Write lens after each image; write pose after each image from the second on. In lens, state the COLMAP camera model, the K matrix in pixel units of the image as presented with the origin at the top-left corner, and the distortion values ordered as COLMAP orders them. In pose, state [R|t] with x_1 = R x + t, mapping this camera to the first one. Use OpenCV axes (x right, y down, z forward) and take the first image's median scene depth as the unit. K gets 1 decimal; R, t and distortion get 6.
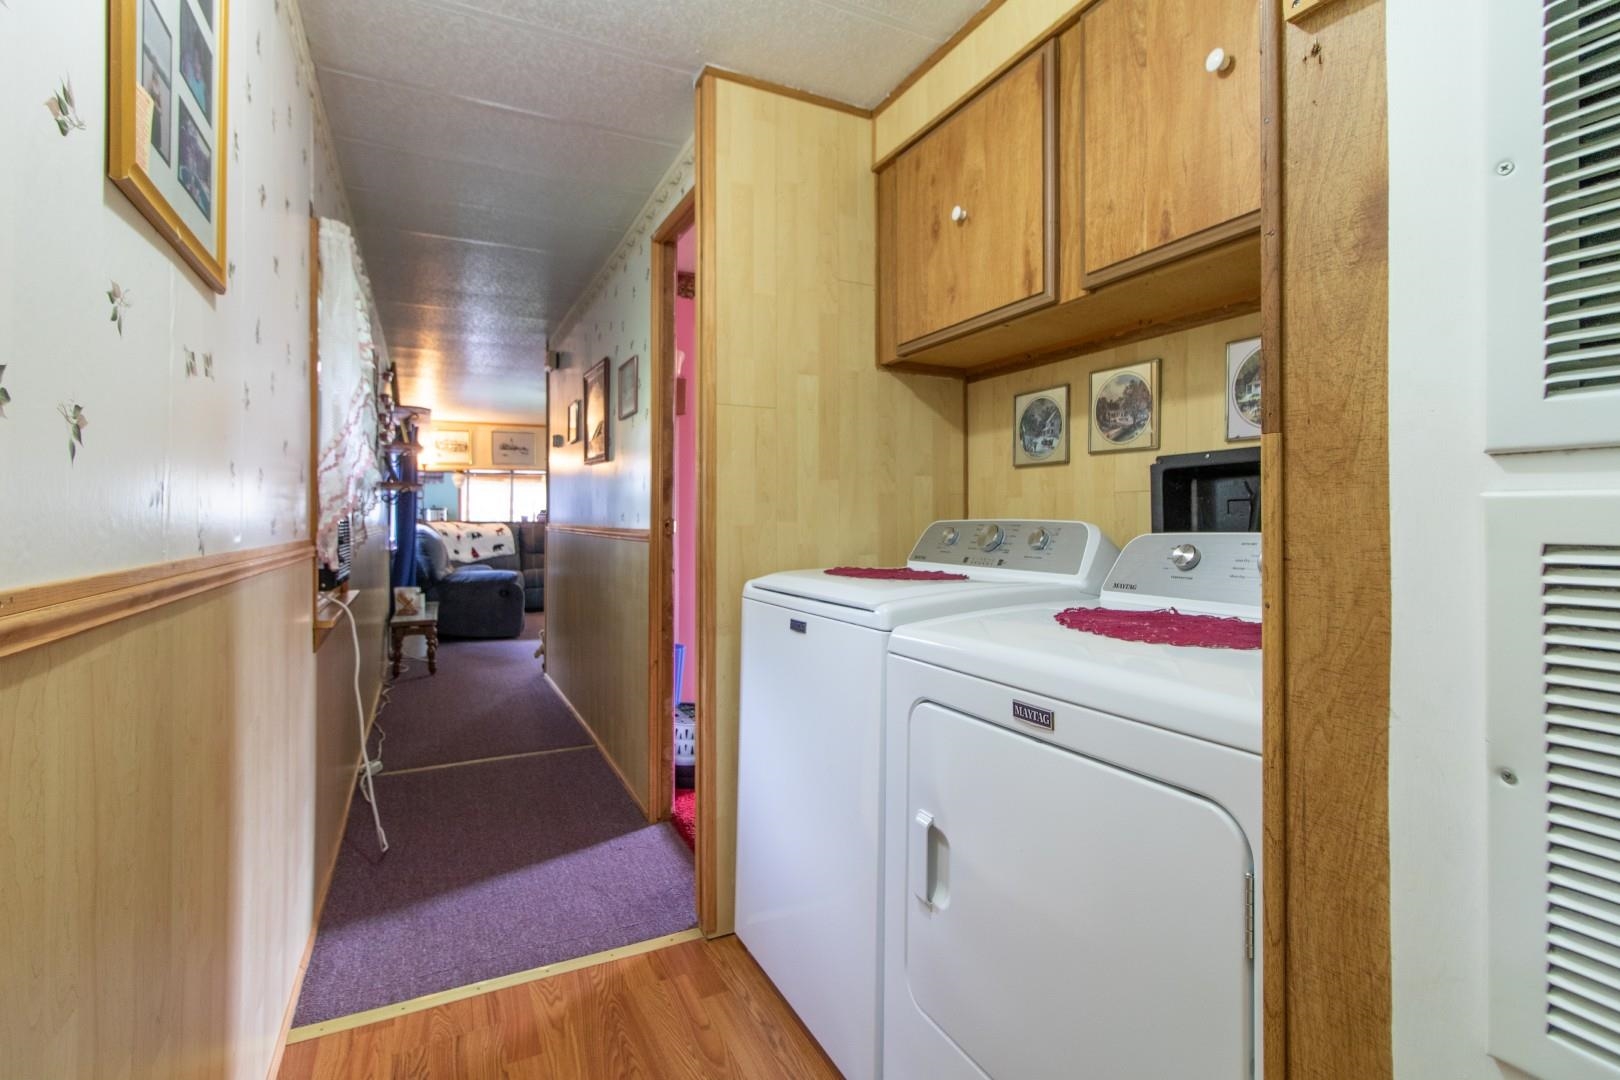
lens RADIAL K [[753.9, 0, 824.4], [0, 753.9, 499.2], [0, 0, 1]] dist [-0.001728, 0.000076]
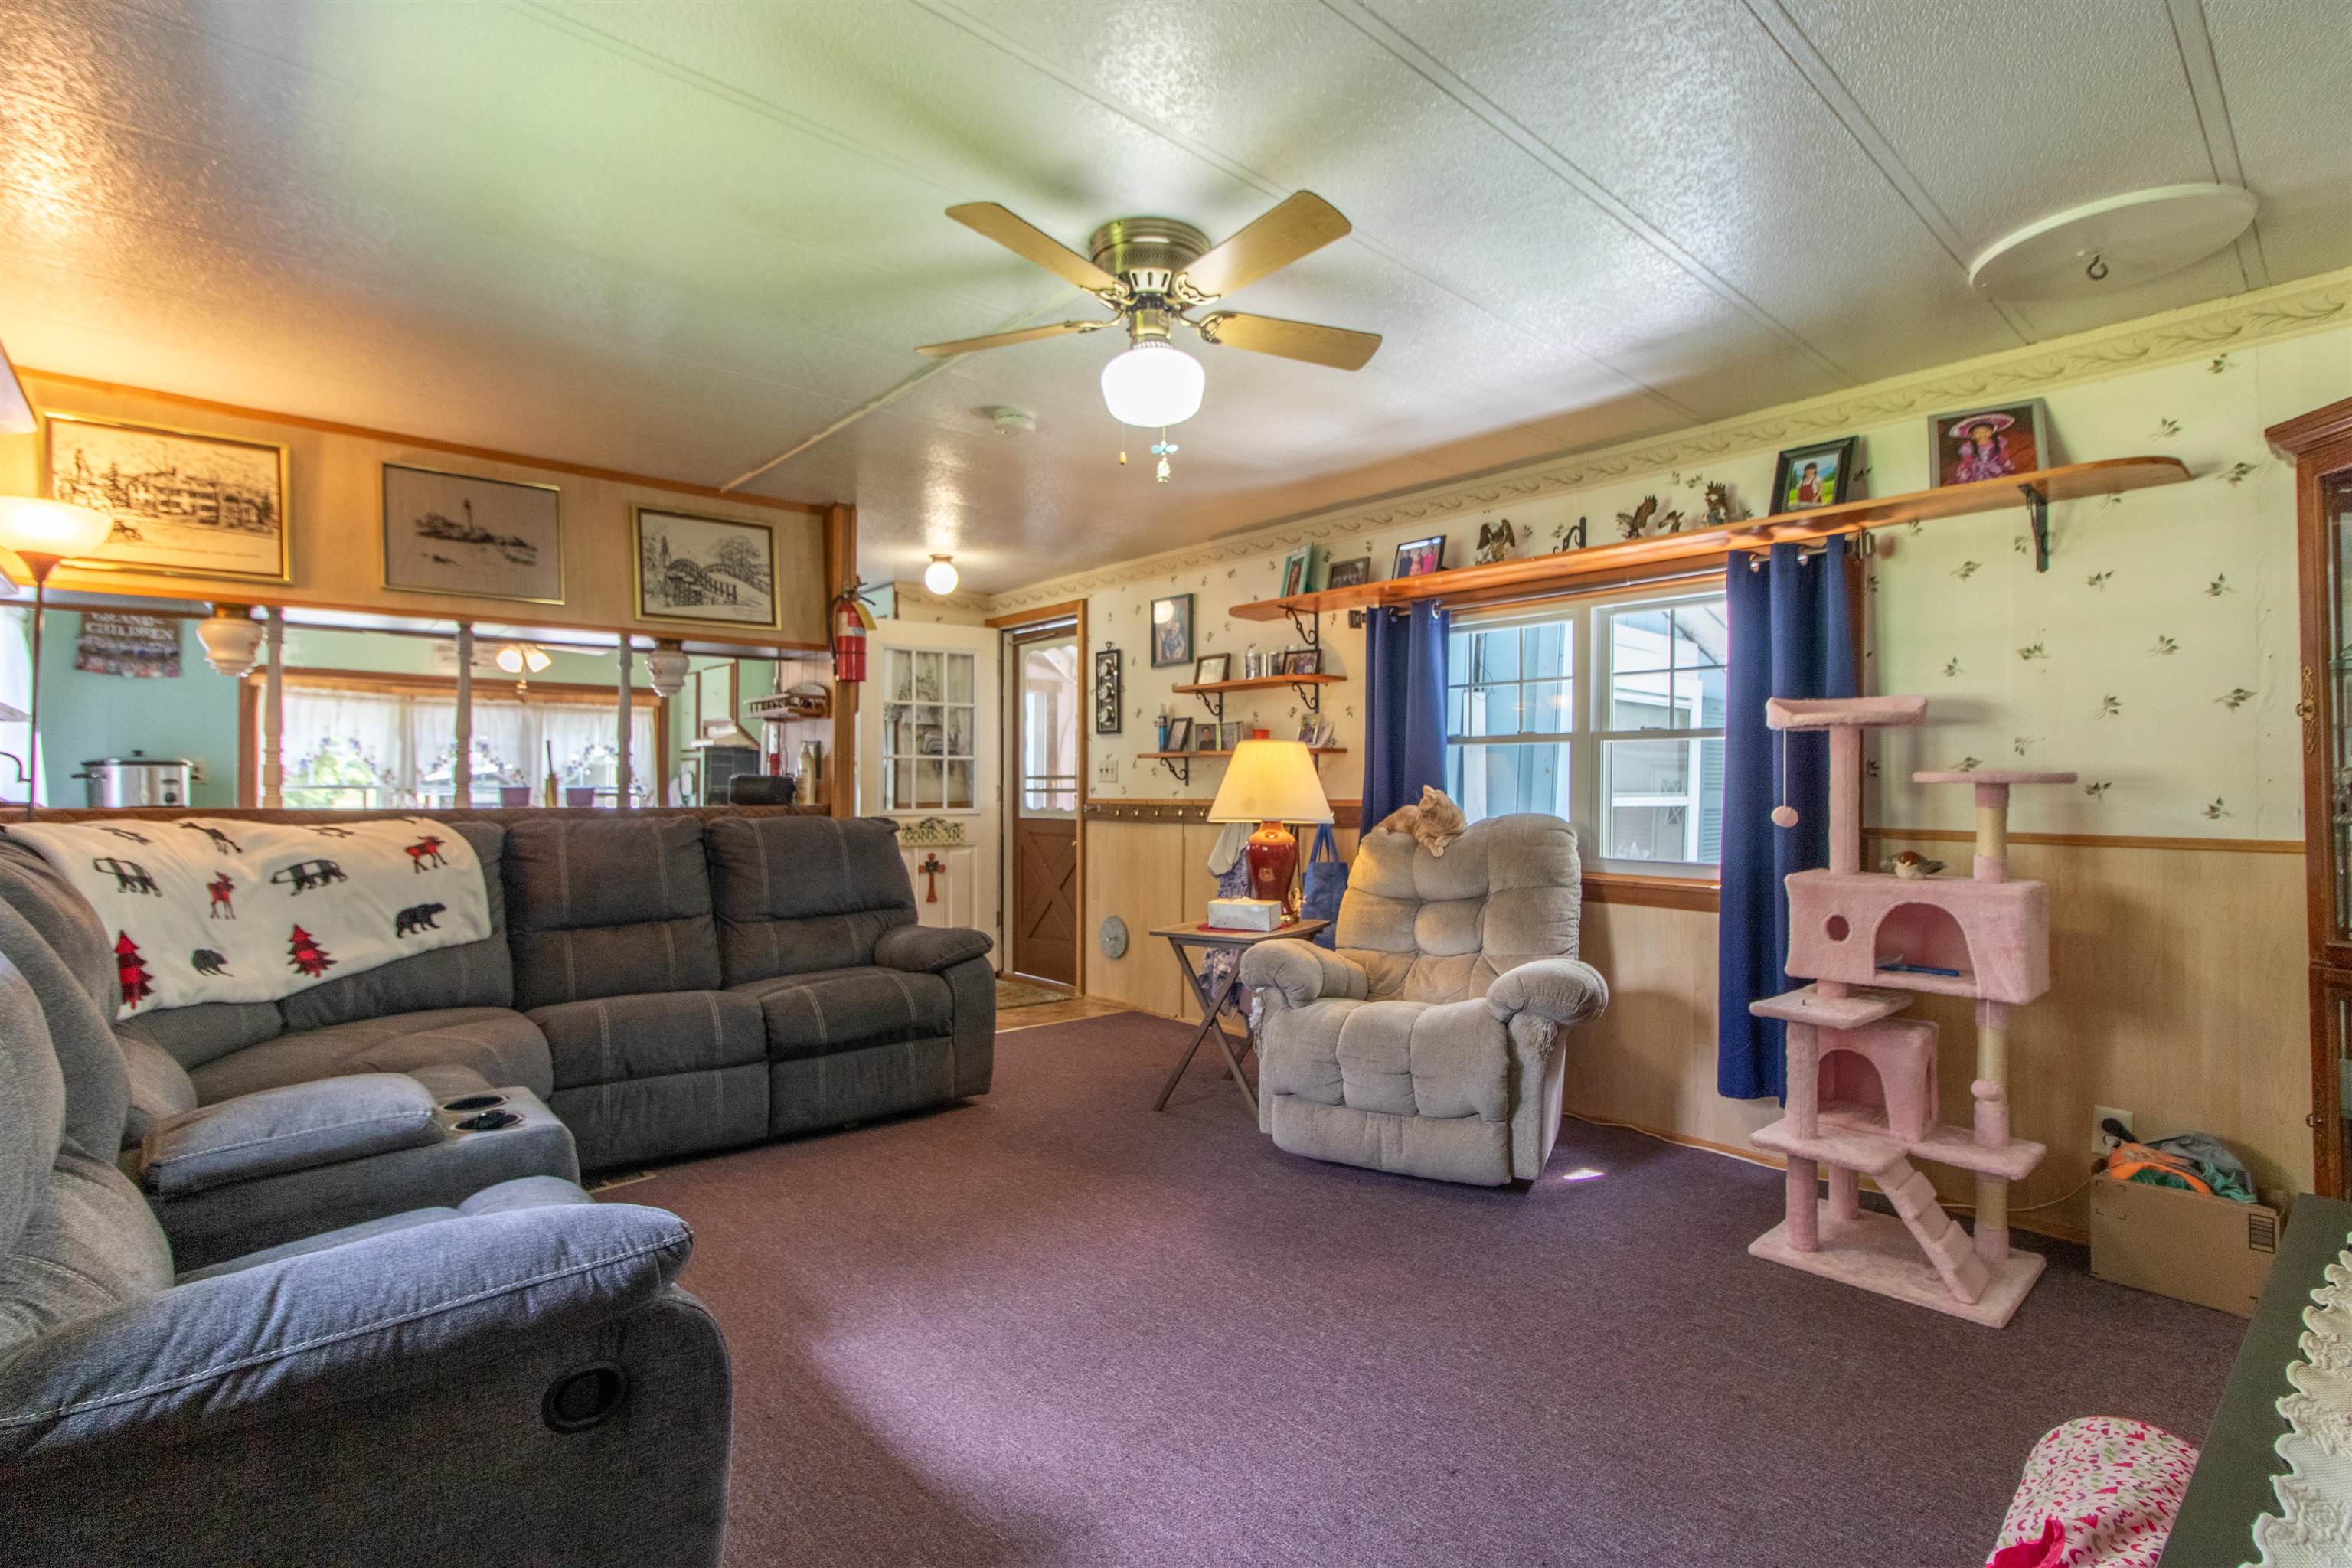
lens RADIAL K [[1080.8, 0, 1191.3], [0, 1080.8, 759.9], [0, 0, 1]] dist [0.003226, 0.001186]
pose [[0.967151, 0.005388, 0.254145, -0.274633], [-0.006259, 0.999977, 0.002618, 0.009851], [-0.254125, -0.004123, 0.967163, 0.584898]]
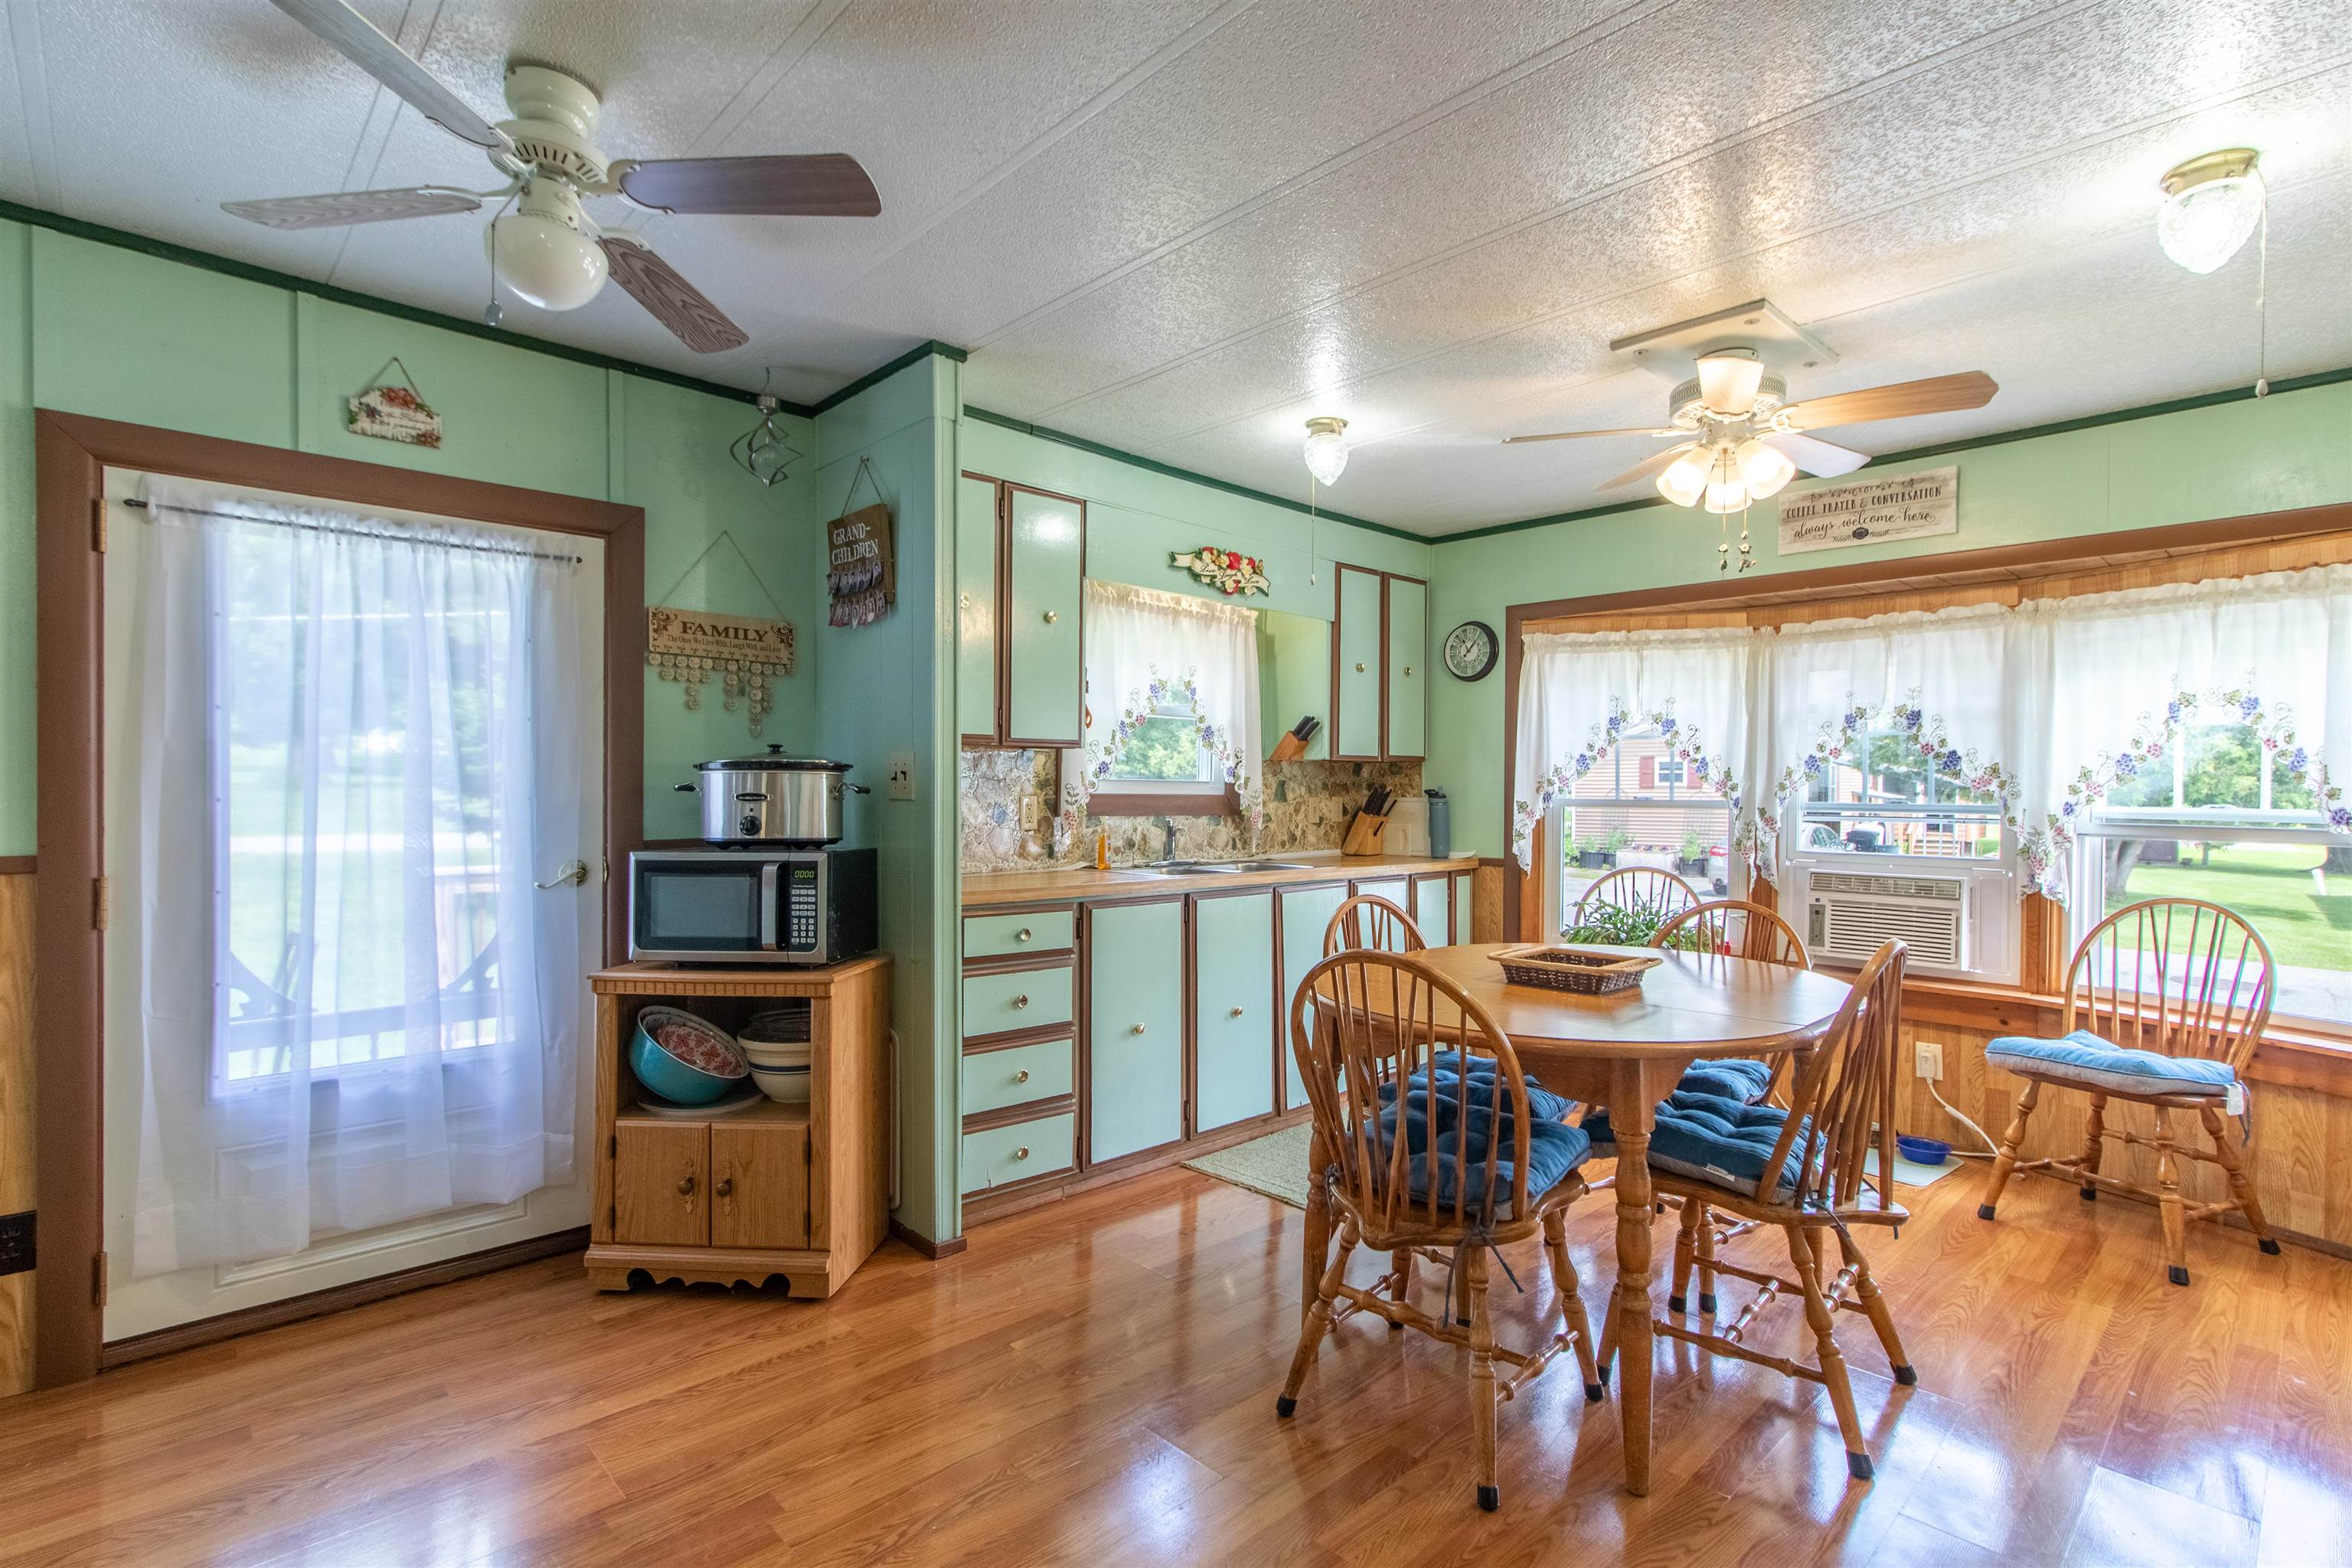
lens RADIAL K [[1103.7, 0, 1178.7], [0, 1103.7, 784.7], [0, 0, 1]] dist [-0.000001, 0.000438]
pose [[0.275002, -0.000549, -0.961443, -0.292246], [0.021091, 0.999763, 0.005462, 0.022178], [0.961212, -0.021780, 0.274948, 1.225954]]
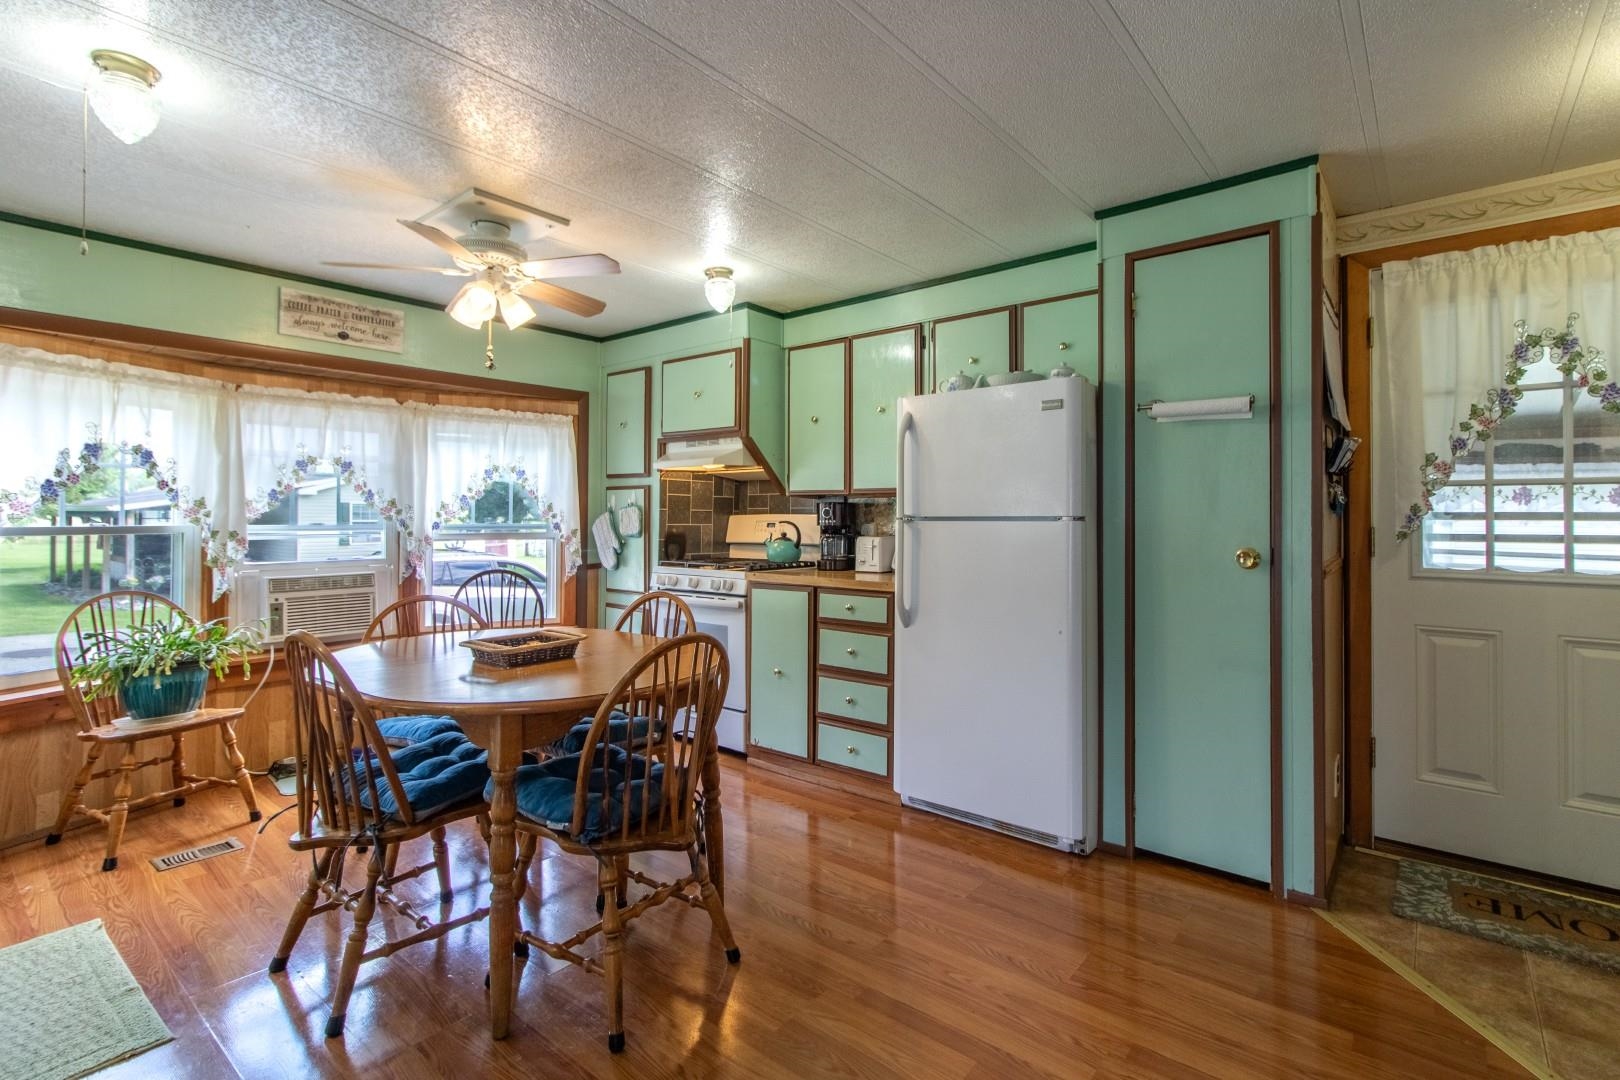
lens RADIAL K [[753.9, 0, 824.4], [0, 753.9, 499.2], [0, 0, 1]] dist [-0.001728, 0.000076]
pose [[0.917977, 0.007604, 0.396561, -0.536634], [-0.011047, 0.999919, 0.006398, 0.017746], [-0.396480, -0.010254, 0.917986, 1.117124]]
